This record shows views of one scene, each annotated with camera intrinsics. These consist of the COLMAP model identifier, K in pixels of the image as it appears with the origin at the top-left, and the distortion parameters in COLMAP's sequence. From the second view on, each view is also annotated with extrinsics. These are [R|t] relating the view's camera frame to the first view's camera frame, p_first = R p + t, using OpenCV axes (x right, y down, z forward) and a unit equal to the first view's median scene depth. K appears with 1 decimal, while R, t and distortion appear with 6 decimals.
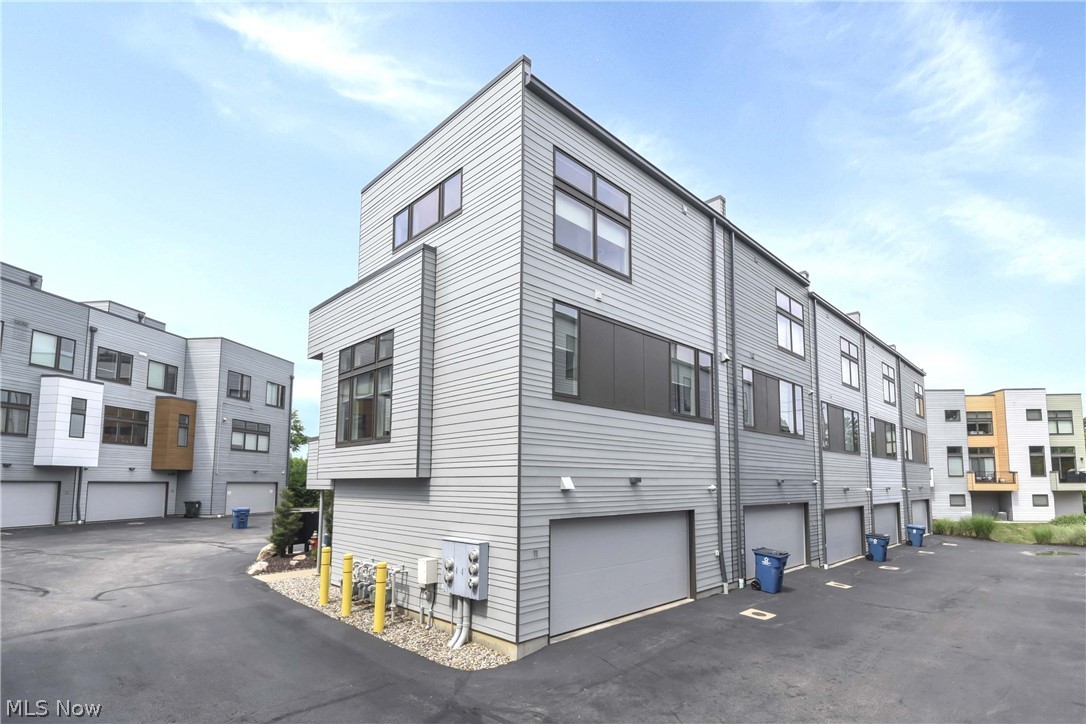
lens RADIAL K [[534.4, 0, 575.6], [0, 534.4, 441.0], [0, 0, 1]] dist [-0.016630, -0.000639]
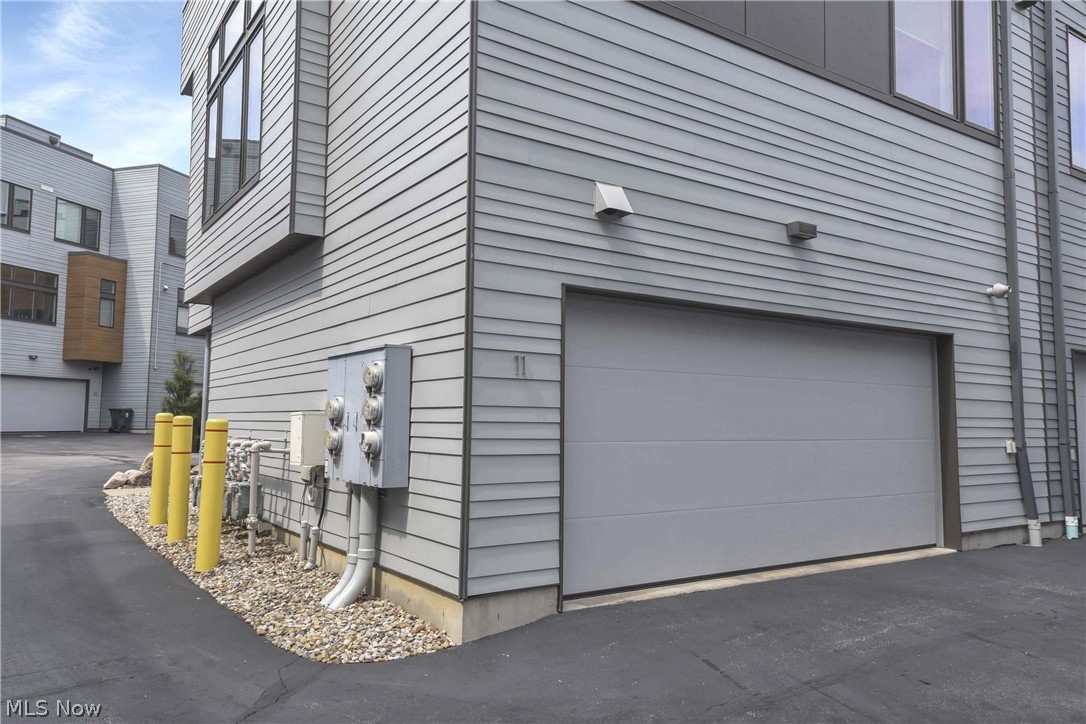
lens RADIAL K [[783.2, 0, 543.0], [0, 783.2, 362.0], [0, 0, 1]] dist [0.024952, 0.002908]
pose [[0.976575, -0.009469, -0.214970, 0.041543], [0.009523, 0.999954, -0.000781, 0.147687], [0.214968, -0.001284, 0.976620, 0.328567]]
